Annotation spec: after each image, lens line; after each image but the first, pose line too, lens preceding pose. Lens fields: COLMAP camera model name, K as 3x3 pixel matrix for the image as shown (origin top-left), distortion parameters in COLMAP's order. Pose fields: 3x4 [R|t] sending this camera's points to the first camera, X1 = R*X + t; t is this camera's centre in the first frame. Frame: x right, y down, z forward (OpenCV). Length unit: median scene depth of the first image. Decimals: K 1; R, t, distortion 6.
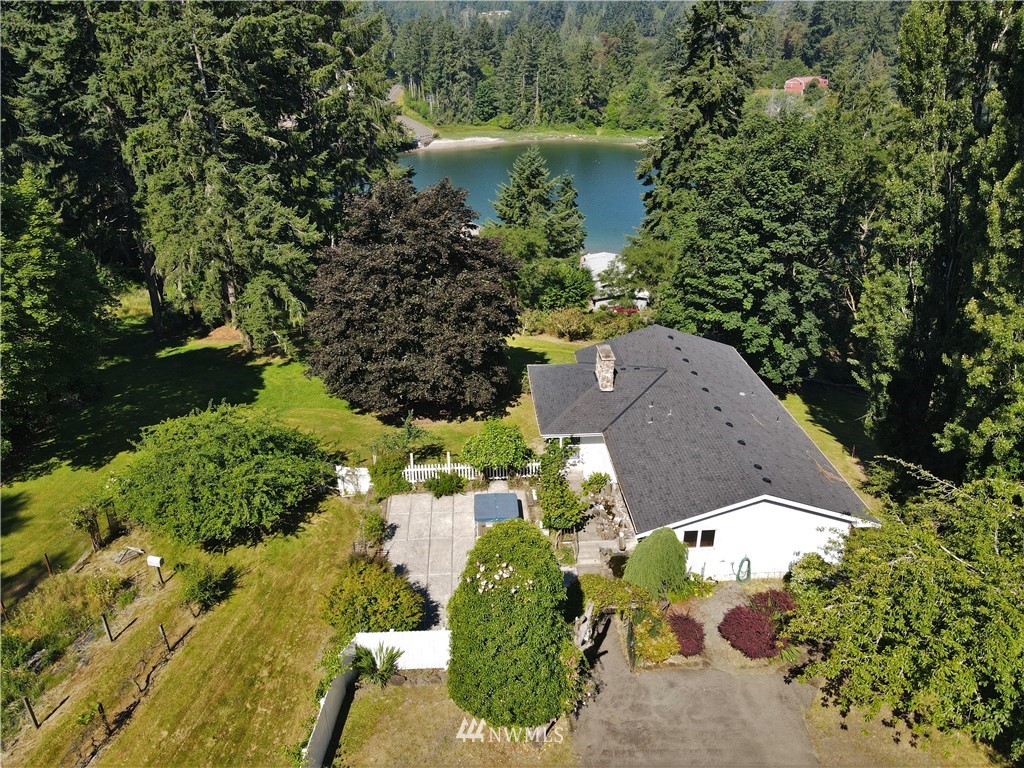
lens RADIAL K [[765.2, 0, 508.2], [0, 765.2, 382.5], [0, 0, 1]] dist [0.001071, 0.008587]
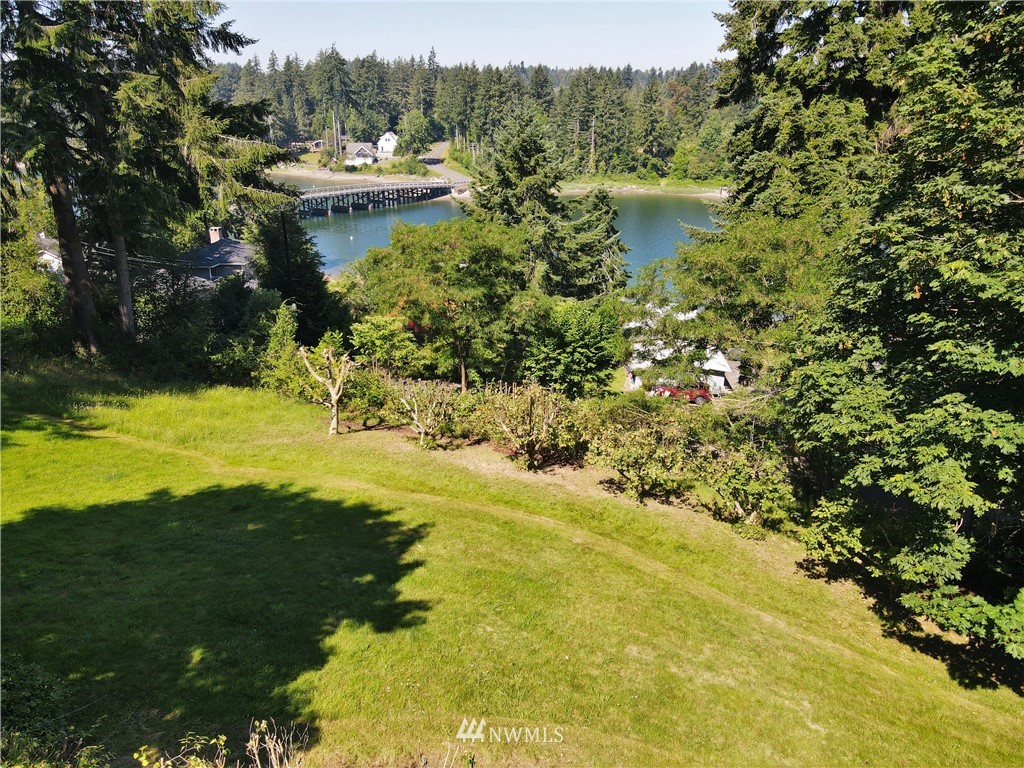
lens RADIAL K [[765.2, 0, 507.5], [0, 765.2, 383.2], [0, 0, 1]] dist [0.001071, 0.008587]
pose [[0.995815, 0.031667, -0.085725, 0.104768], [-0.039725, 0.994781, -0.093985, -0.063394], [0.082302, 0.096997, 0.991876, 0.642440]]
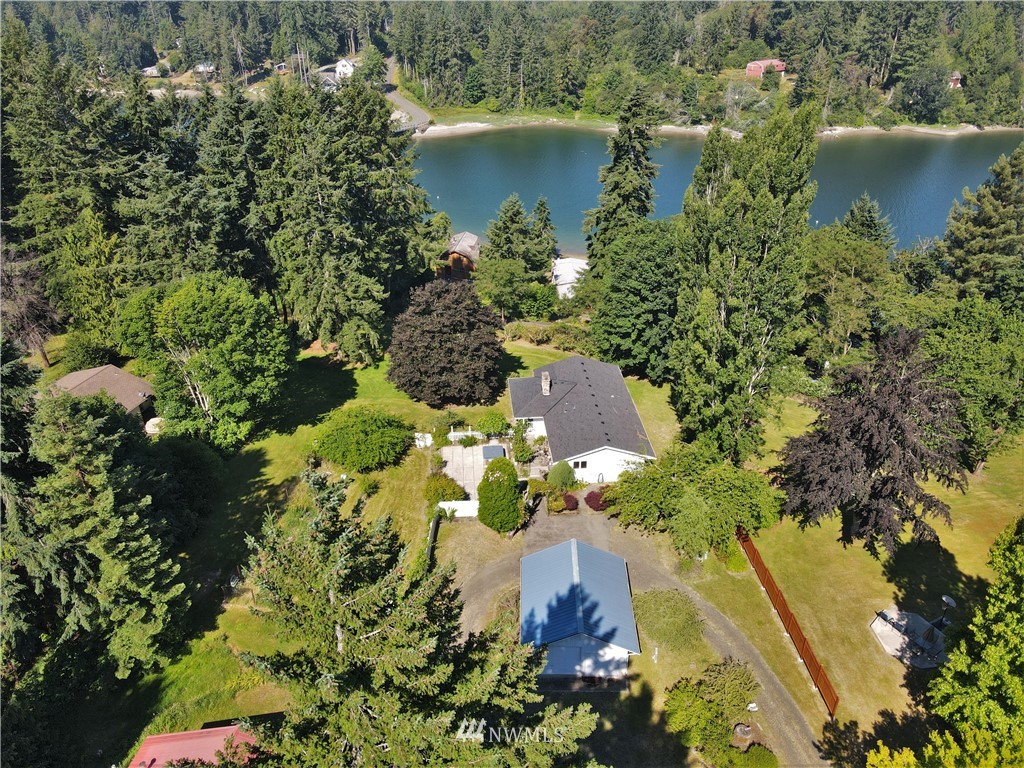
lens RADIAL K [[765.2, 0, 509.7], [0, 765.2, 380.5], [0, 0, 1]] dist [0.001071, 0.008587]
pose [[0.999846, -0.007852, 0.015715, -0.000685], [0.006707, 0.997407, 0.071649, -0.099366], [-0.016237, -0.071533, 0.997306, -0.585579]]
